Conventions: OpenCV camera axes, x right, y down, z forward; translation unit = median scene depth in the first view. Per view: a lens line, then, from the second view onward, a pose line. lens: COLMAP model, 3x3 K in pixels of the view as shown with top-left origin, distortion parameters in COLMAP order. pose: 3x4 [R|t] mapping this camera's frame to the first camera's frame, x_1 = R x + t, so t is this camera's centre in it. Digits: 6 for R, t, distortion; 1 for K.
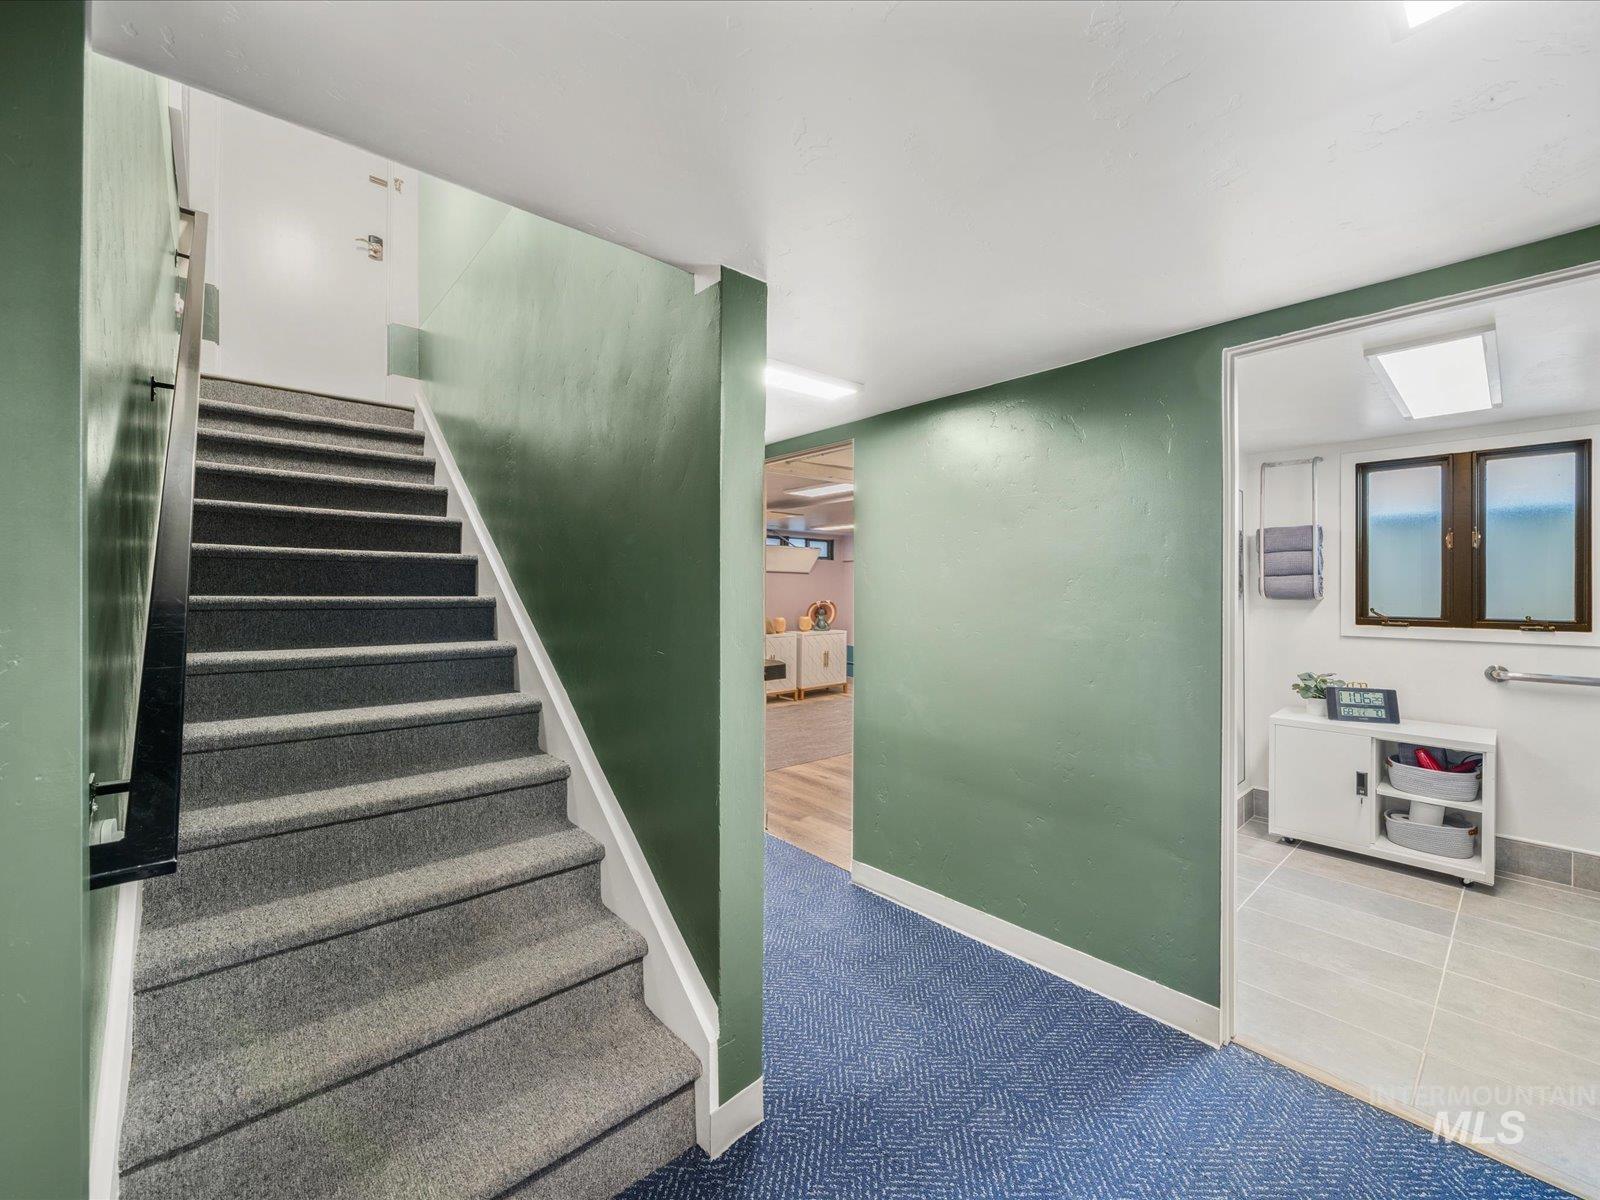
lens RADIAL K [[656.4, 0, 795.2], [0, 656.4, 597.0], [0, 0, 1]] dist [-0.000714, -0.000471]
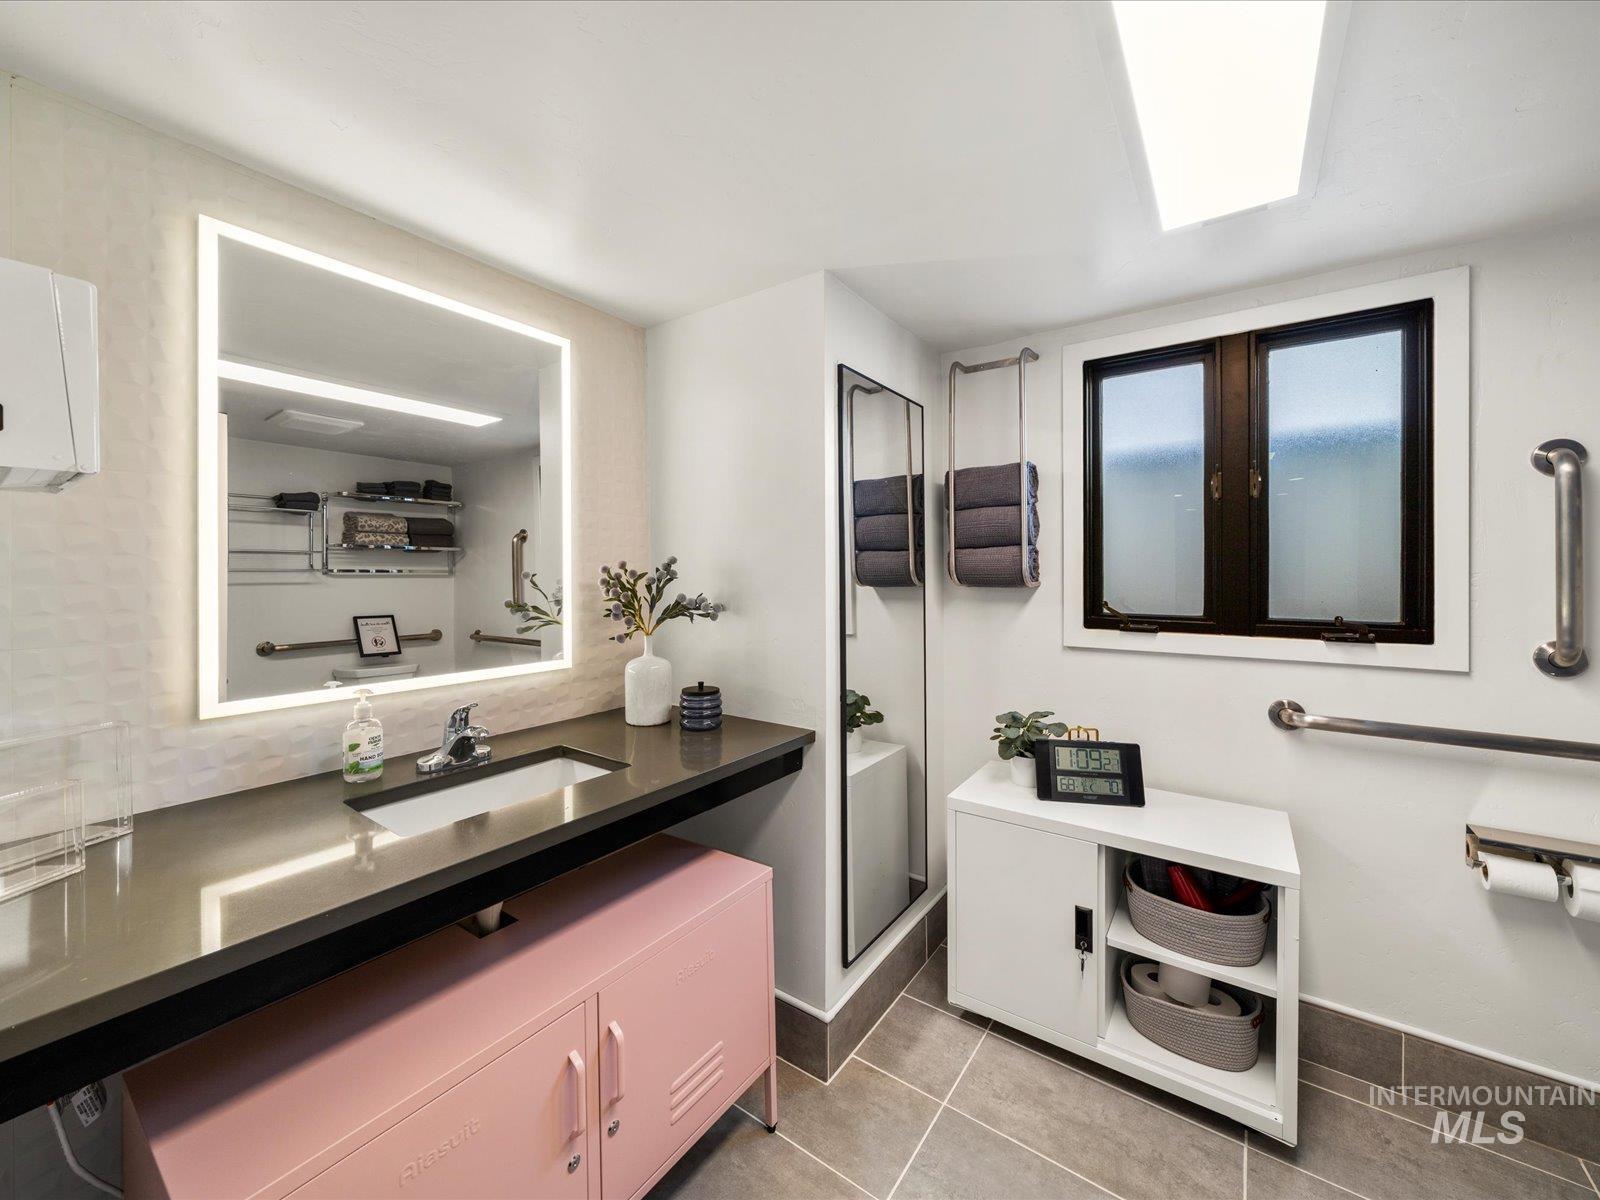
lens RADIAL K [[622.7, 0, 805.0], [0, 622.7, 585.2], [0, 0, 1]] dist [0.002014, 0.000051]
pose [[0.974550, -0.005887, 0.224094, 0.497579], [0.004886, 0.999975, 0.005024, -0.001965], [-0.224118, -0.003801, 0.974555, 0.521454]]
